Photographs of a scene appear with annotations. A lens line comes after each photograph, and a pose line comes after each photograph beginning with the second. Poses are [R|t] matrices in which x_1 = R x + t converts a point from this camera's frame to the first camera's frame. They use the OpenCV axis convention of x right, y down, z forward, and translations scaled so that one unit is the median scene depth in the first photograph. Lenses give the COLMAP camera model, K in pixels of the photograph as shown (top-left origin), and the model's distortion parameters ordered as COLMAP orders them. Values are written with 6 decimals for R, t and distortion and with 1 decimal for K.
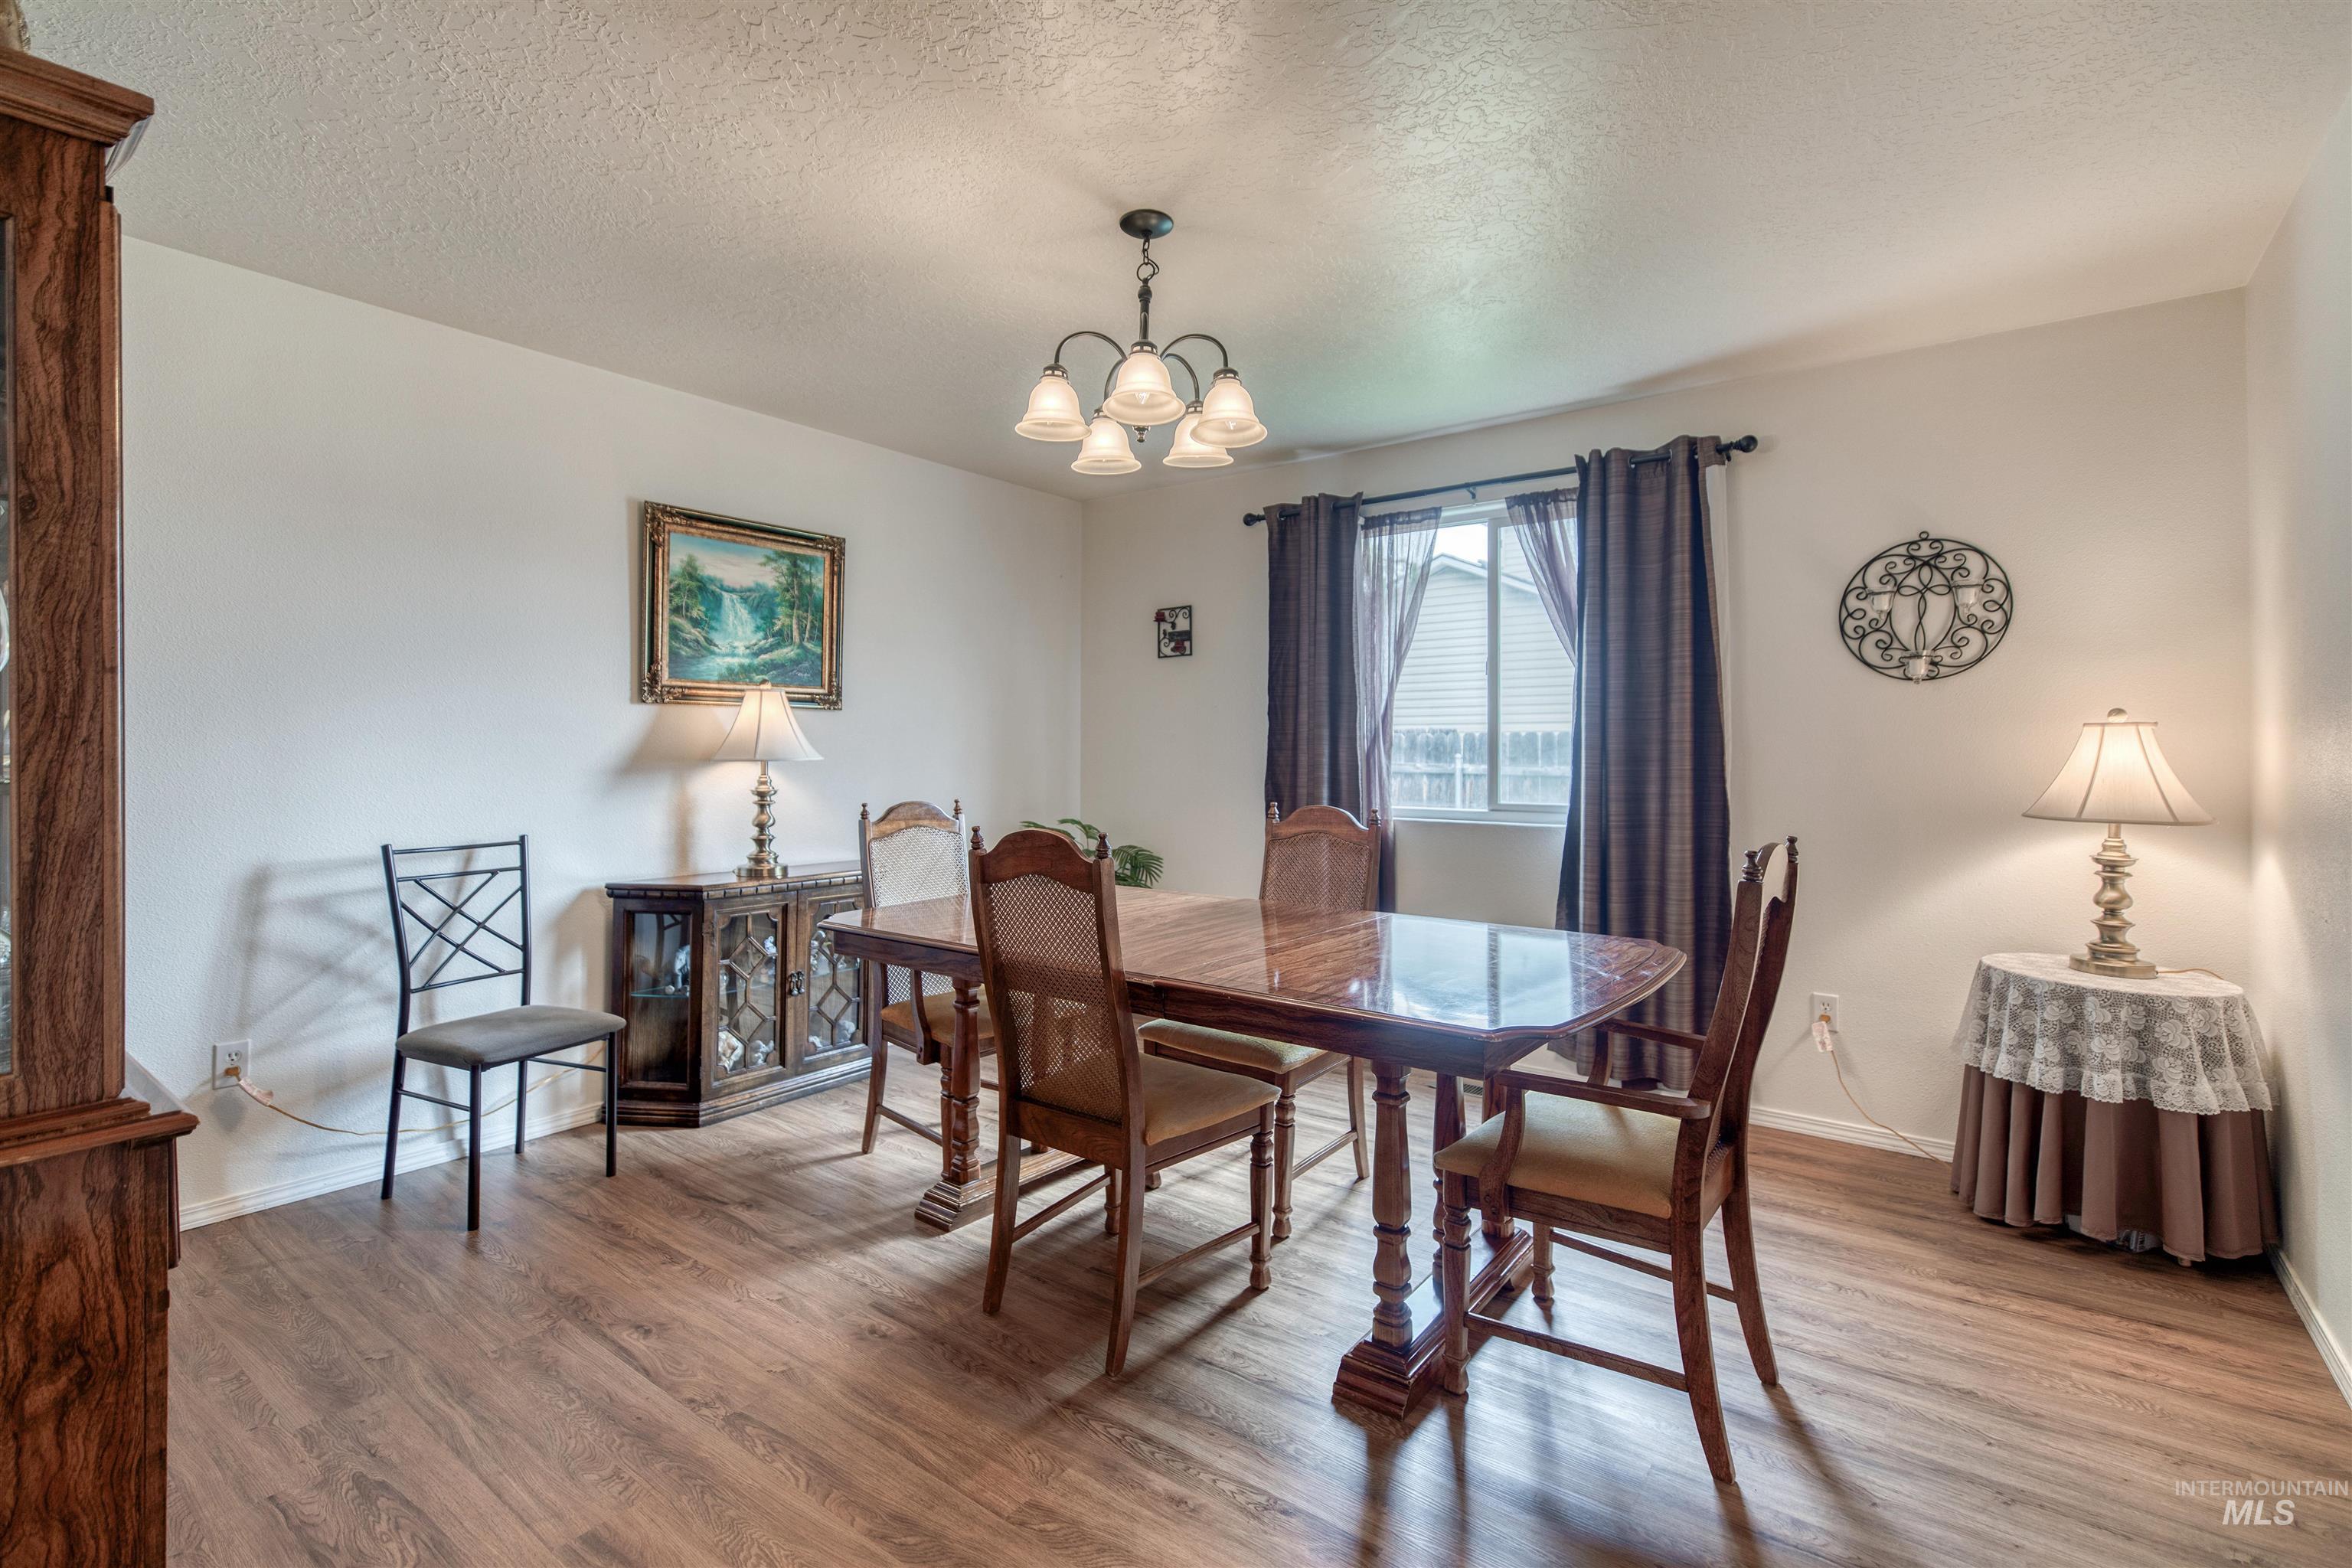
lens RADIAL K [[1051.1, 0, 1172.4], [0, 1051.1, 775.3], [0, 0, 1]] dist [0.002873, -0.000073]
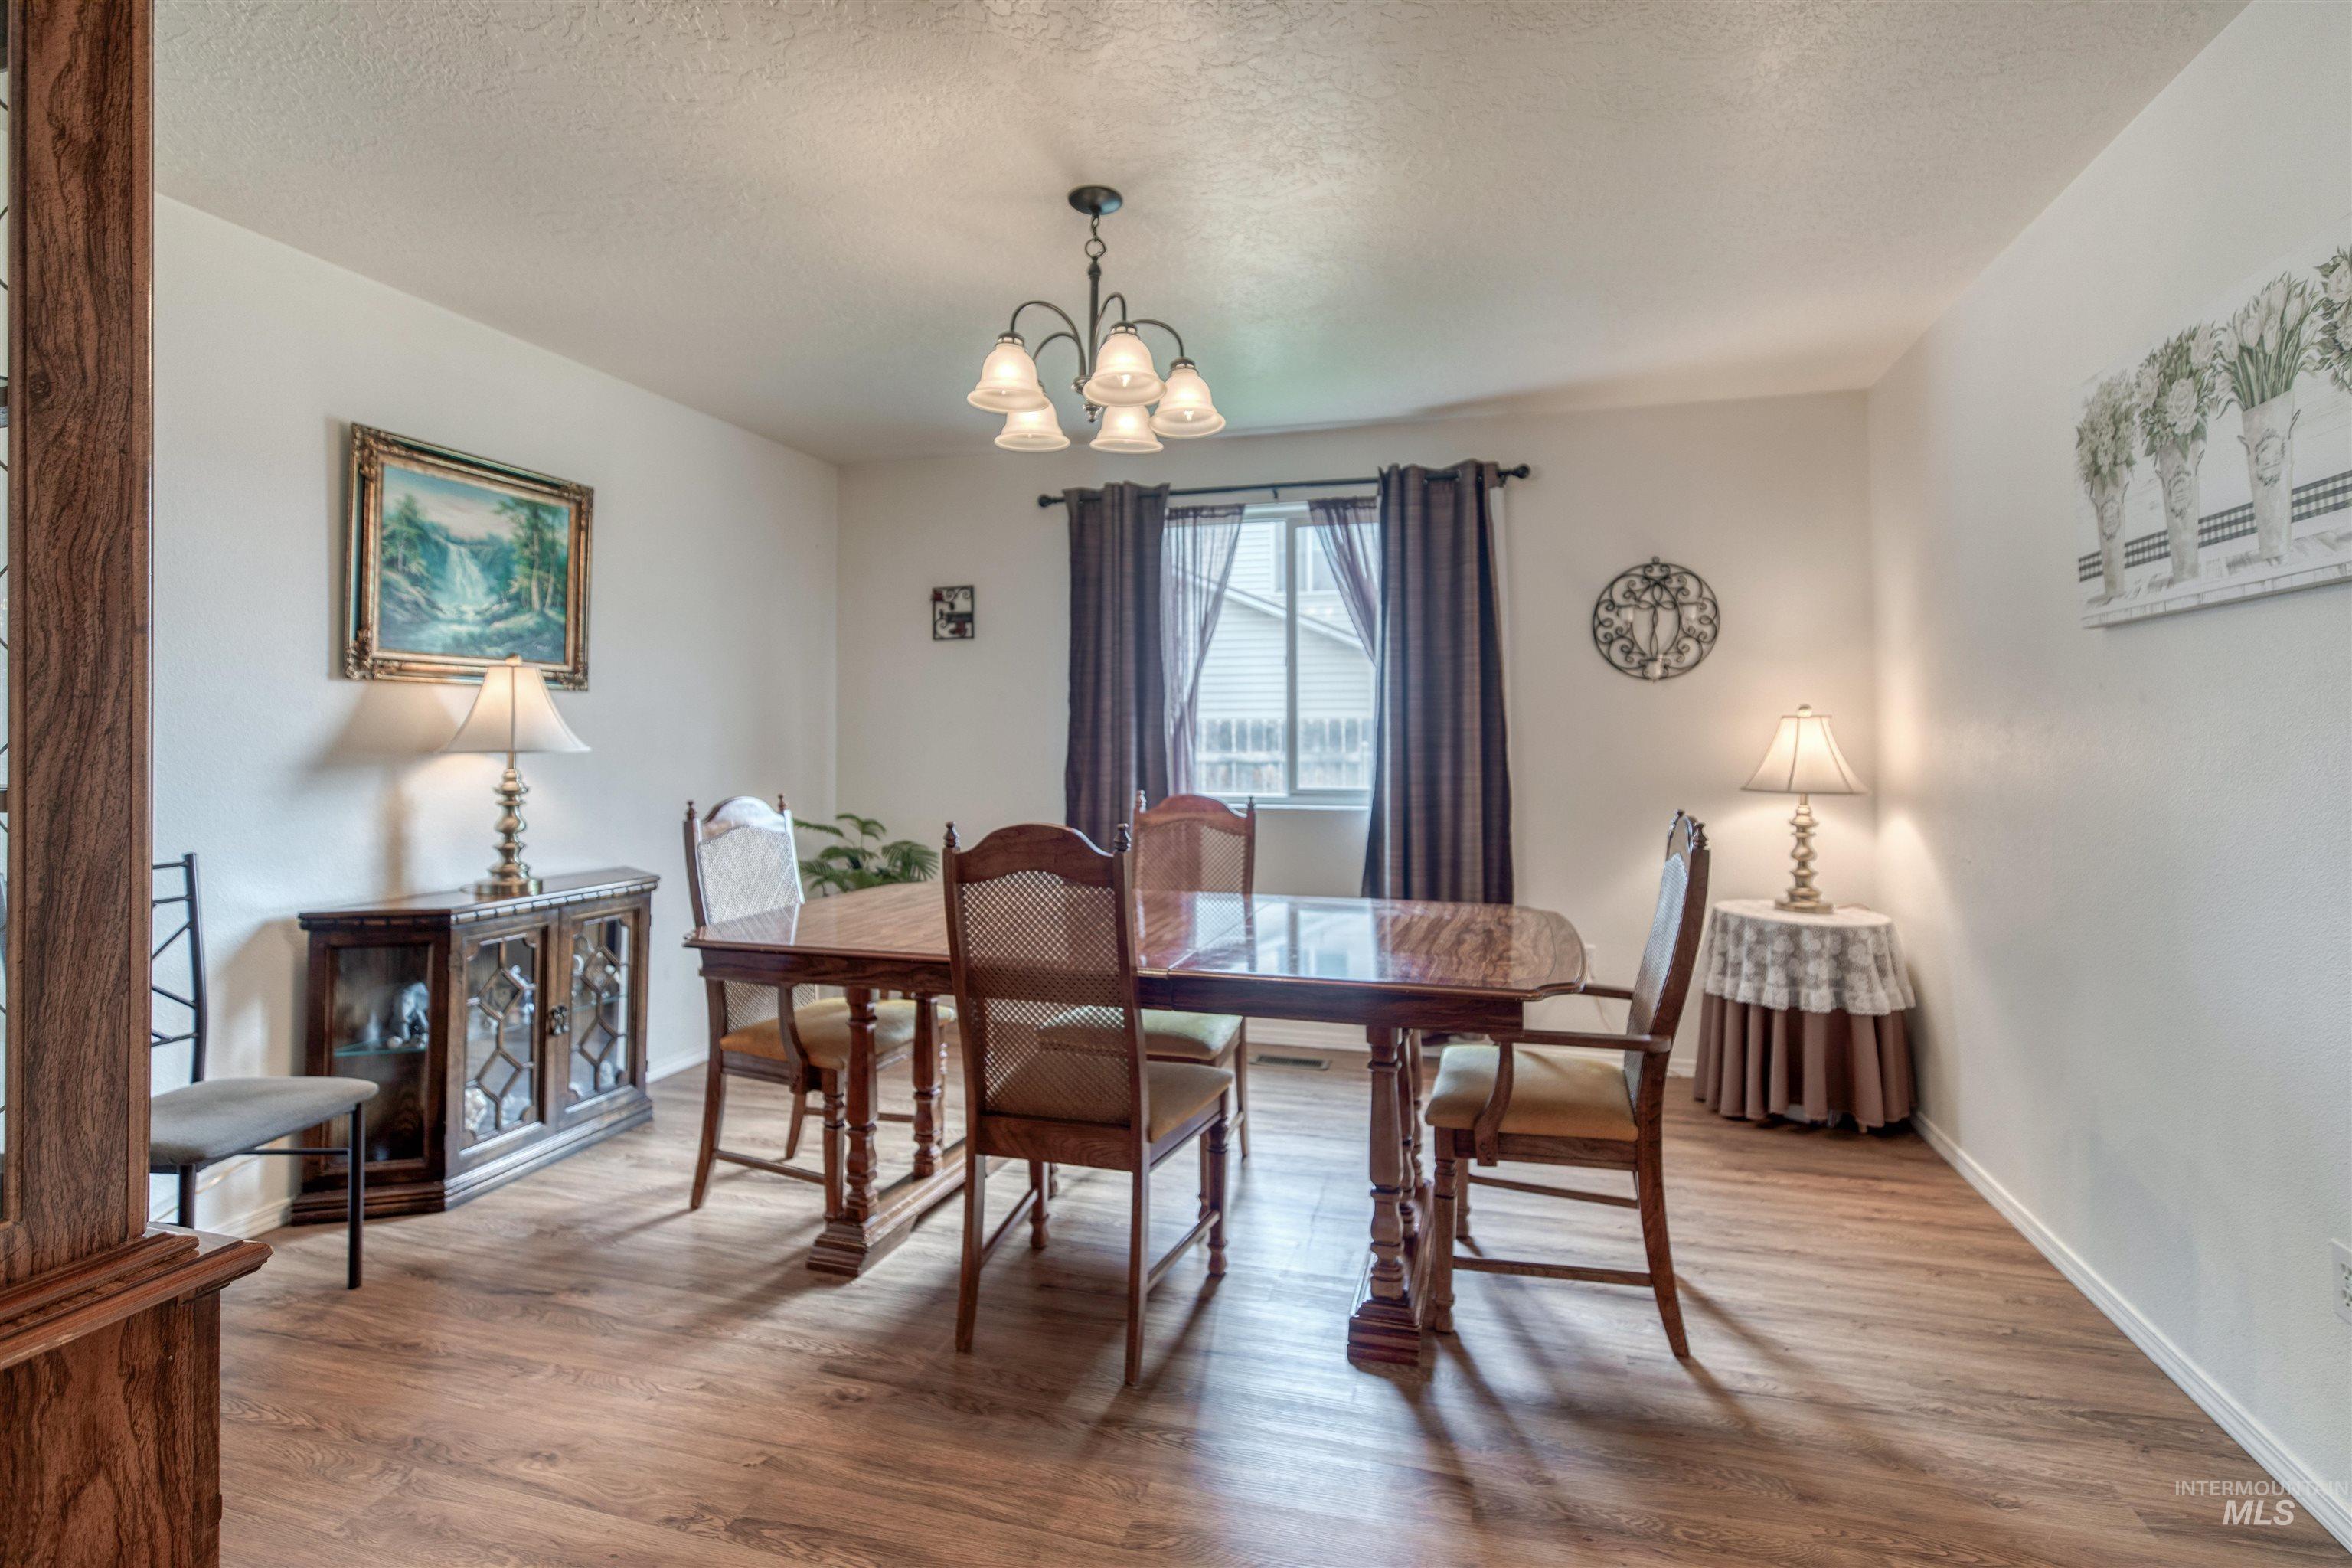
lens RADIAL K [[1086.2, 0, 1176.5], [0, 1086.2, 750.4], [0, 0, 1]] dist [0.002929, -0.000607]
pose [[0.935244, -0.005424, 0.353962, -0.271085], [0.009636, 0.999902, -0.010141, -0.001983], [-0.353872, 0.012895, 0.935205, 0.031185]]
